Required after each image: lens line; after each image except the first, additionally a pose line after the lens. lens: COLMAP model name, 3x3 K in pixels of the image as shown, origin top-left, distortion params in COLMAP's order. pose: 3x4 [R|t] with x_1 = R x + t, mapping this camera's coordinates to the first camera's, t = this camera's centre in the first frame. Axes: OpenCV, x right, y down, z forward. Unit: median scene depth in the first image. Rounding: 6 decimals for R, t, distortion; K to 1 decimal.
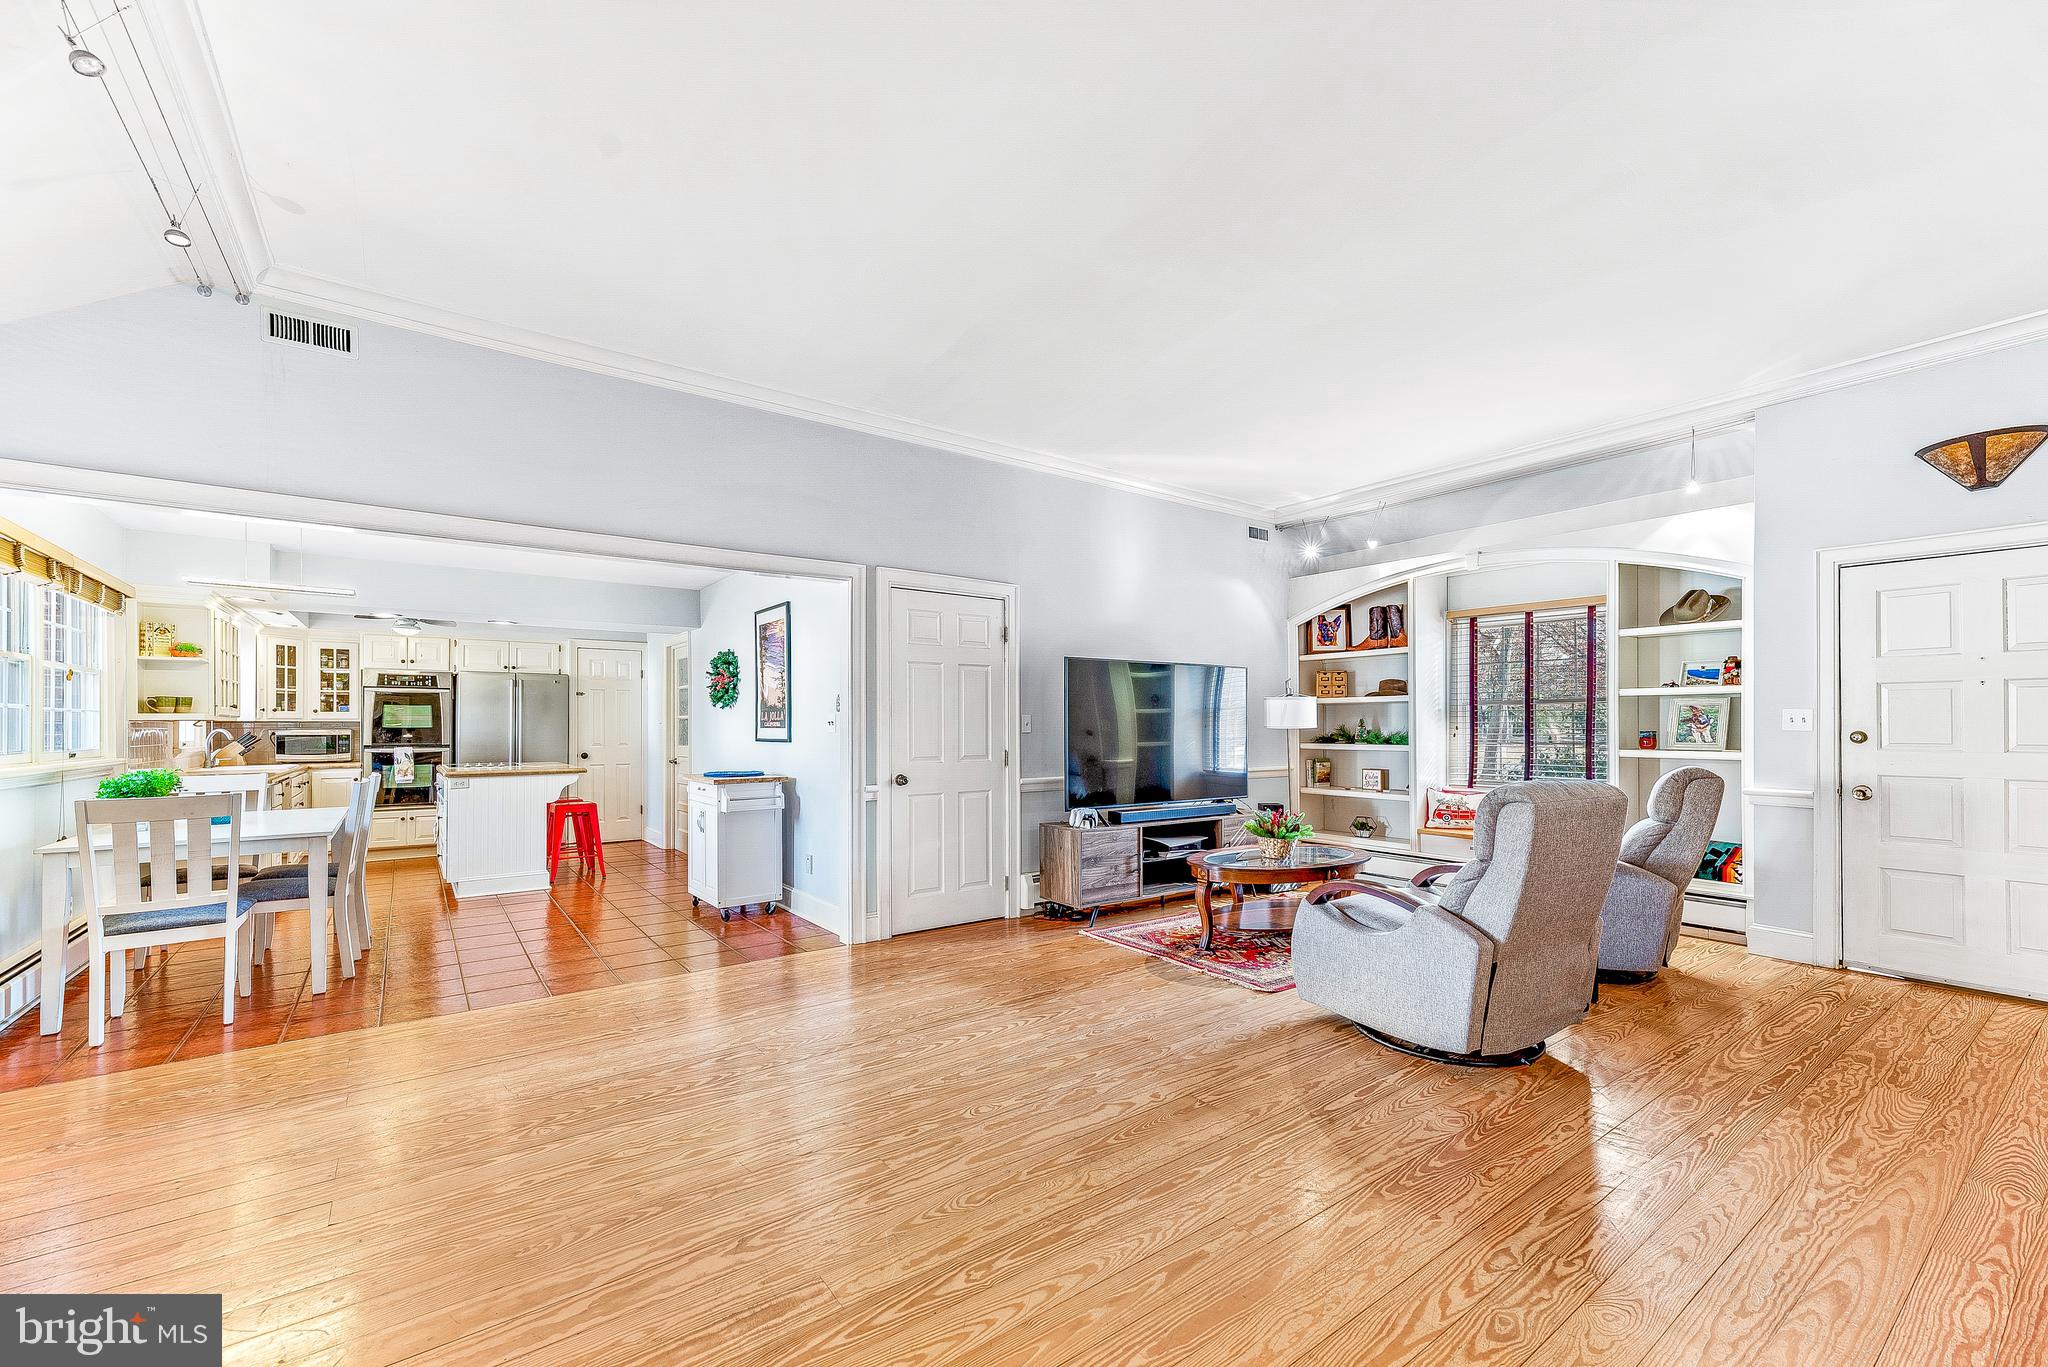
lens RADIAL K [[833.4, 0, 1025.2], [0, 833.4, 720.3], [0, 0, 1]] dist [0.014531, -0.000002]
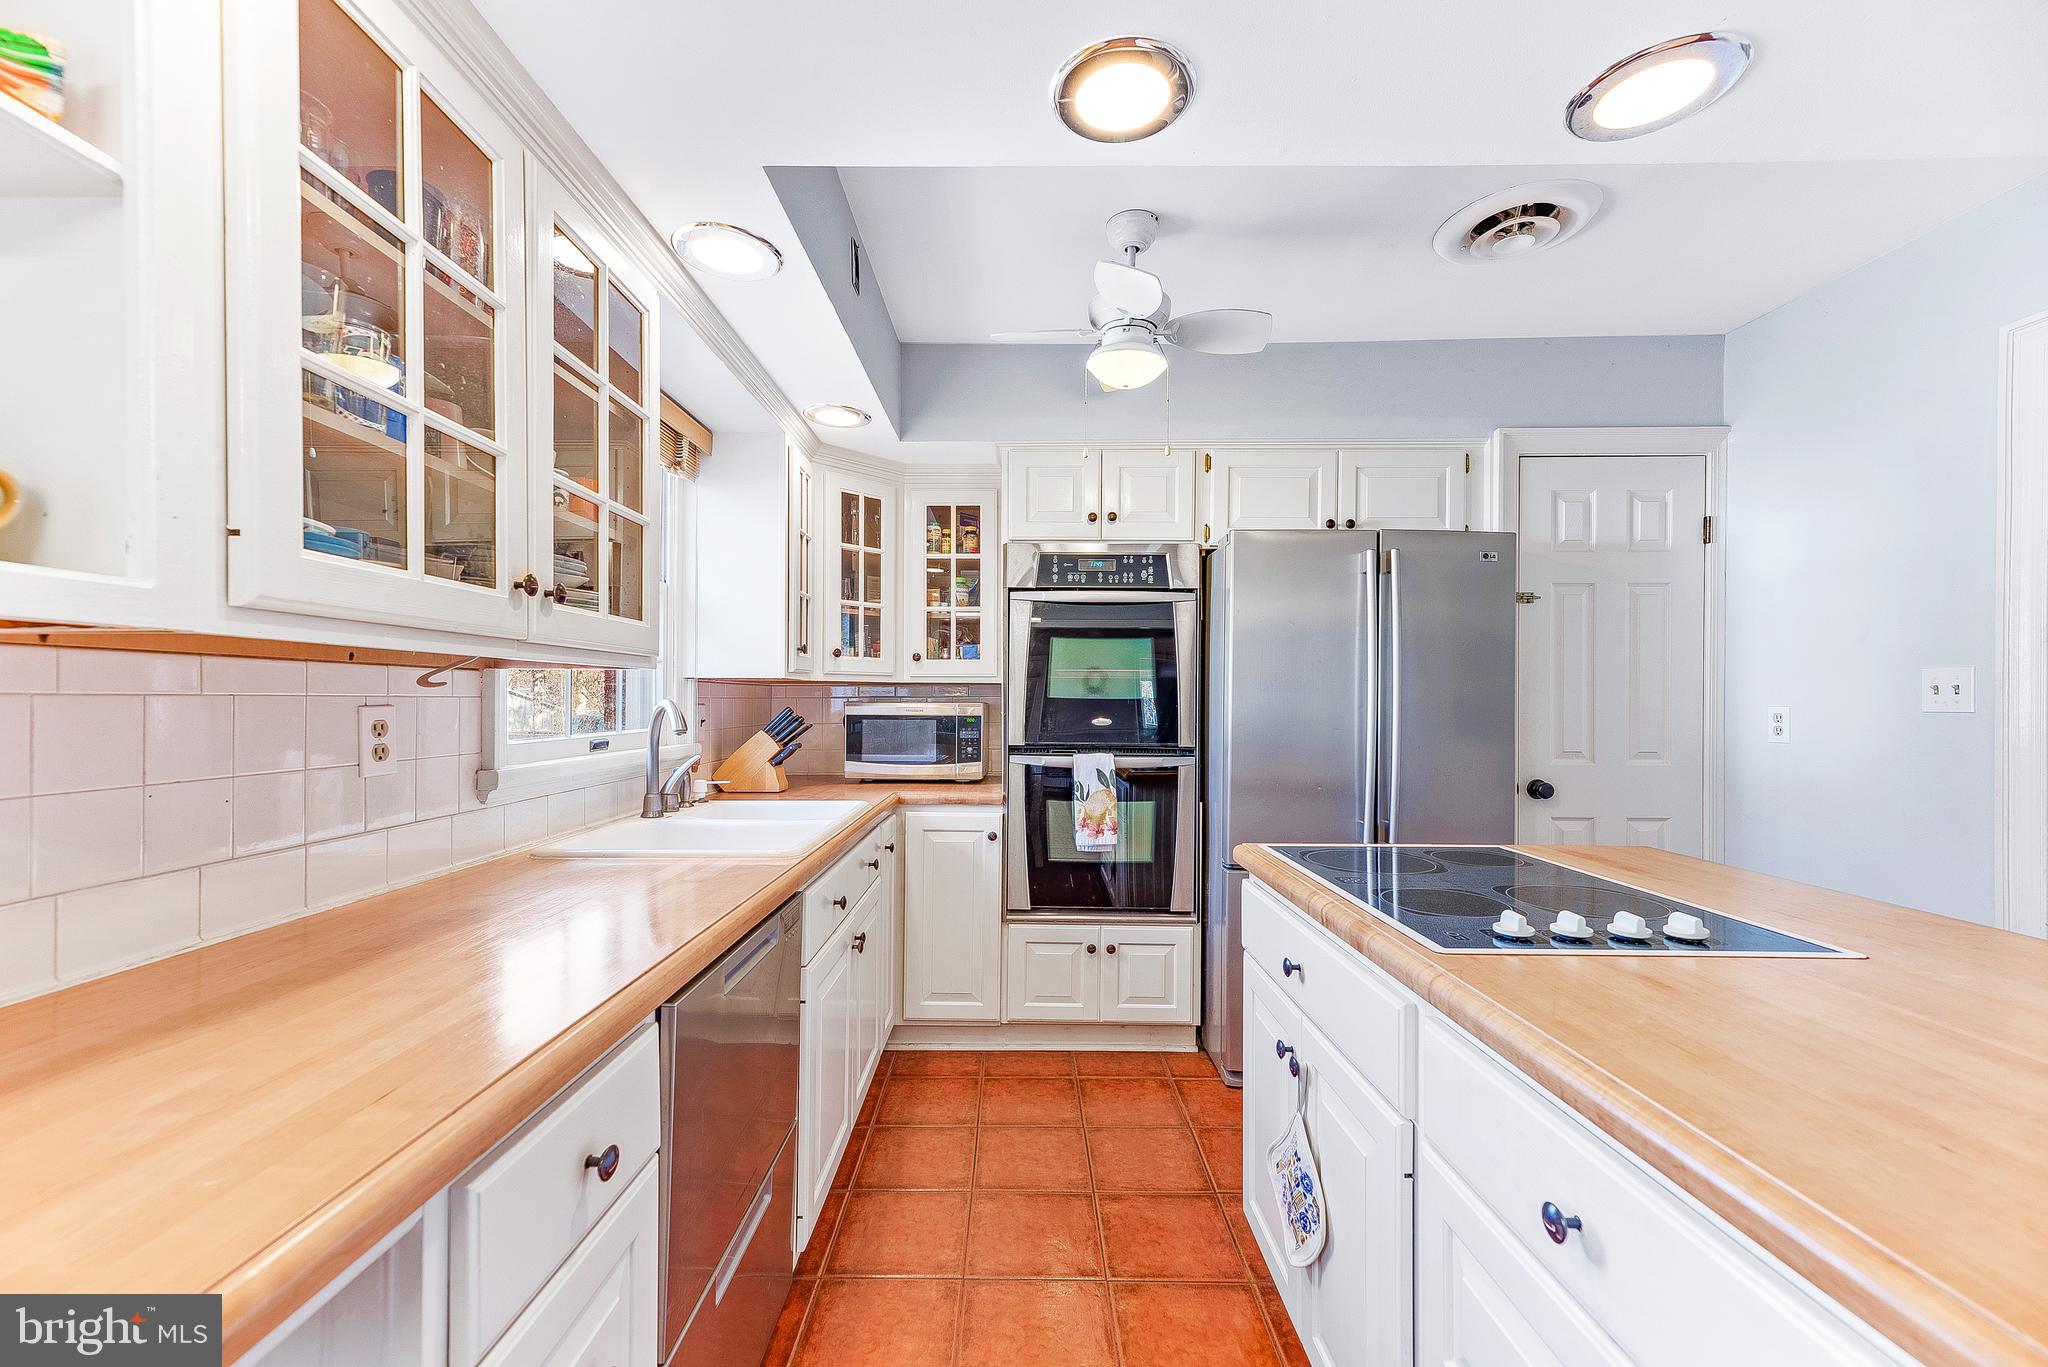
lens RADIAL K [[822.9, 0, 1015.3], [0, 822.9, 697.3], [0, 0, 1]] dist [0.014326, -0.000072]
pose [[0.801927, 0.003840, -0.597410, -0.653277], [-0.002373, 0.999992, 0.003241, 0.008127], [0.597418, -0.001182, 0.801929, 0.817905]]
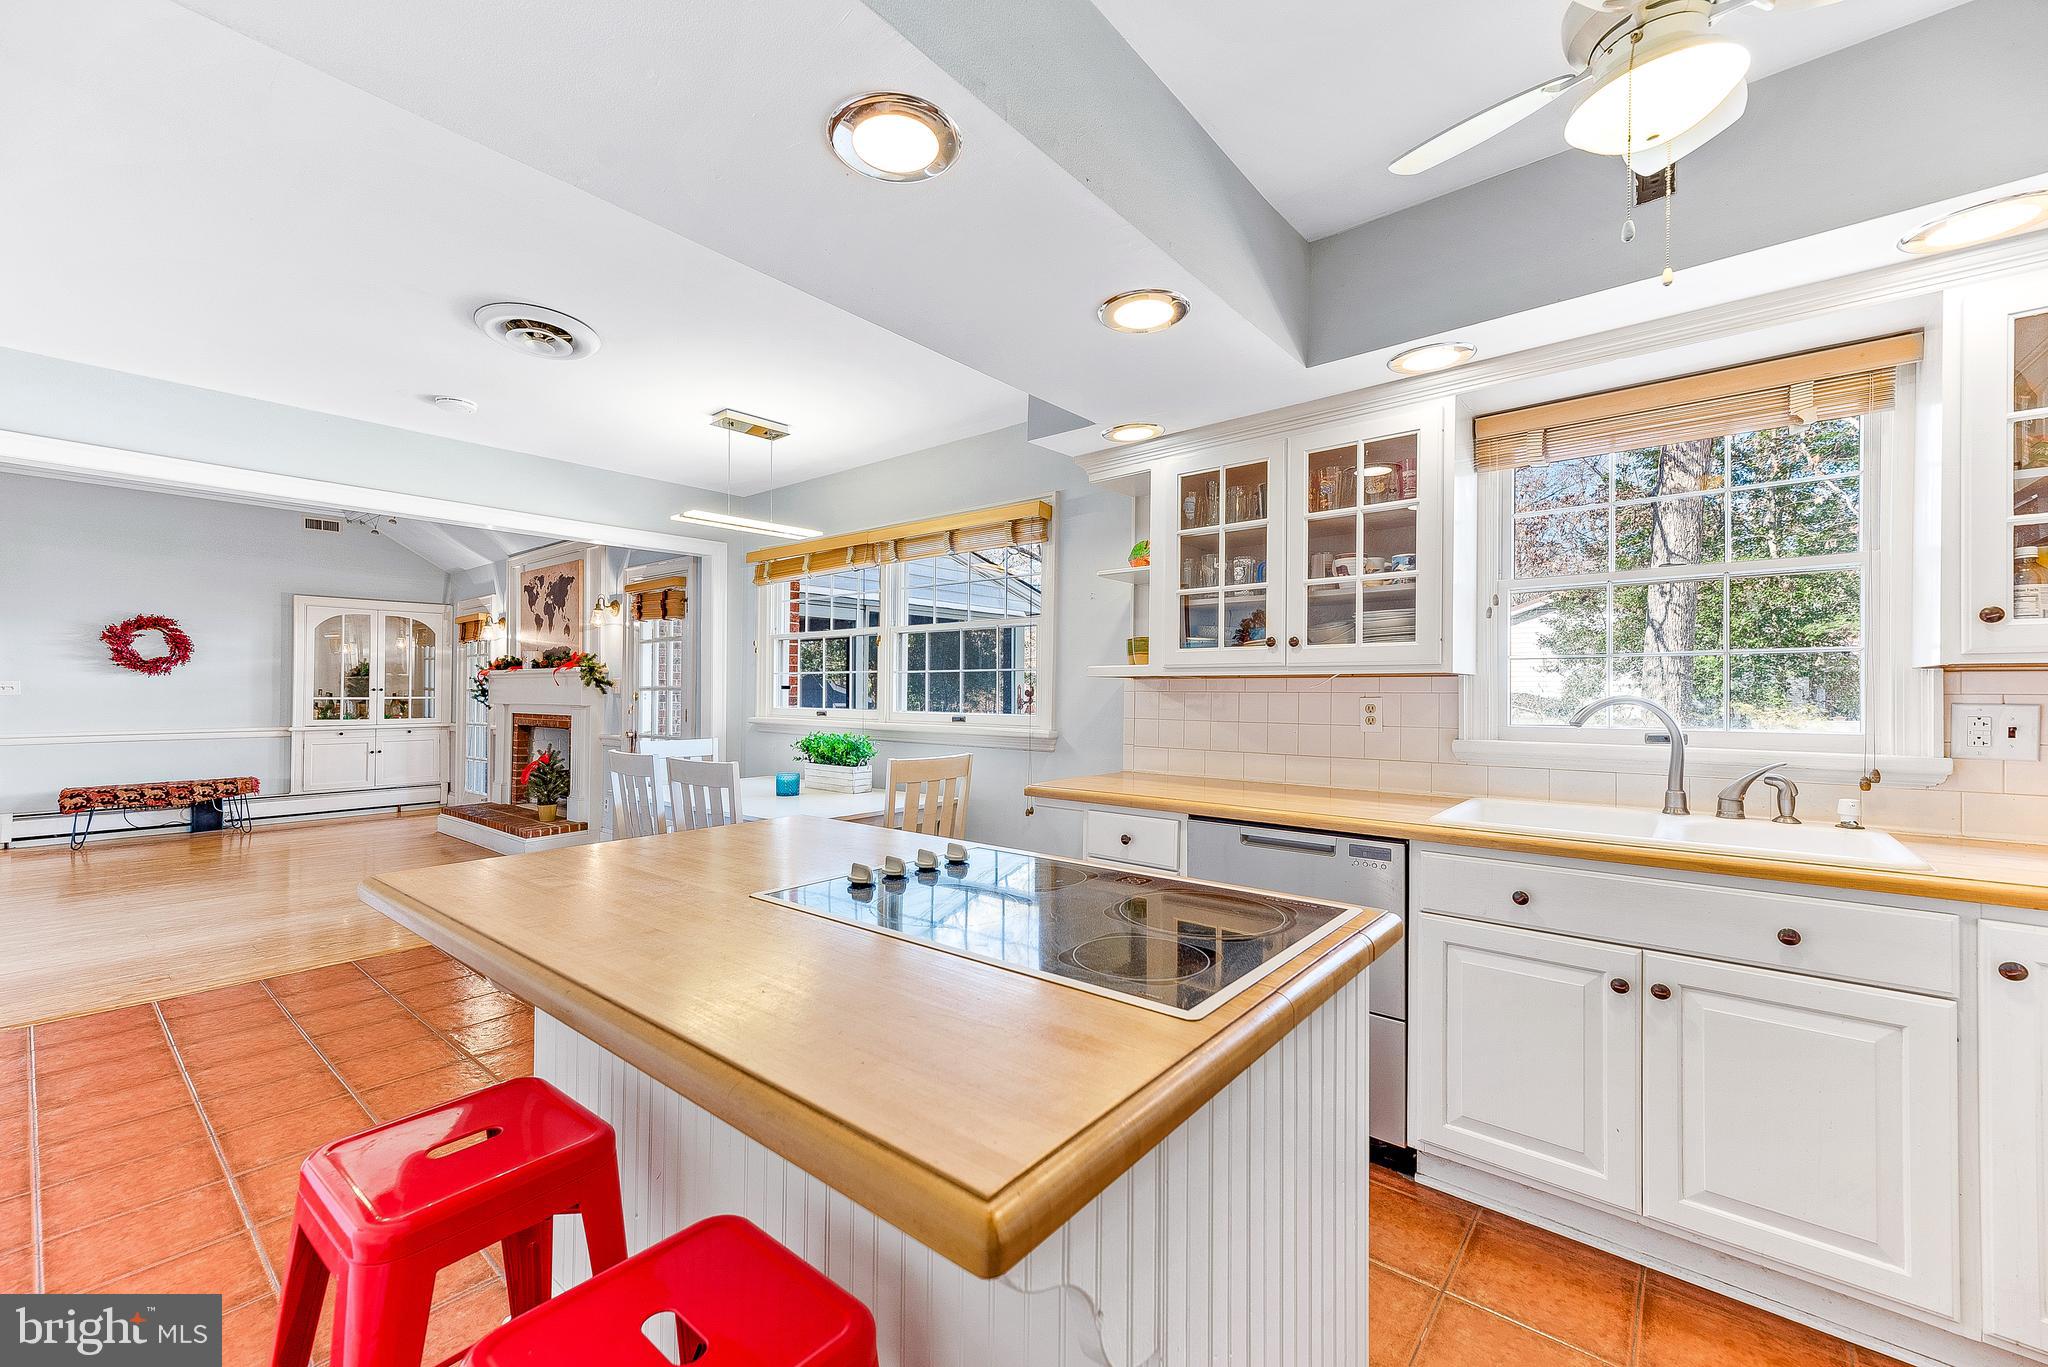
lens RADIAL K [[818.1, 0, 1016.9], [0, 818.1, 680.9], [0, 0, 1]] dist [0.014922, 0.000018]
pose [[-0.971242, -0.002528, -0.238080, -0.634742], [0.001584, 0.999853, -0.017078, 0.009878], [0.238088, -0.016964, -0.971095, 1.241383]]
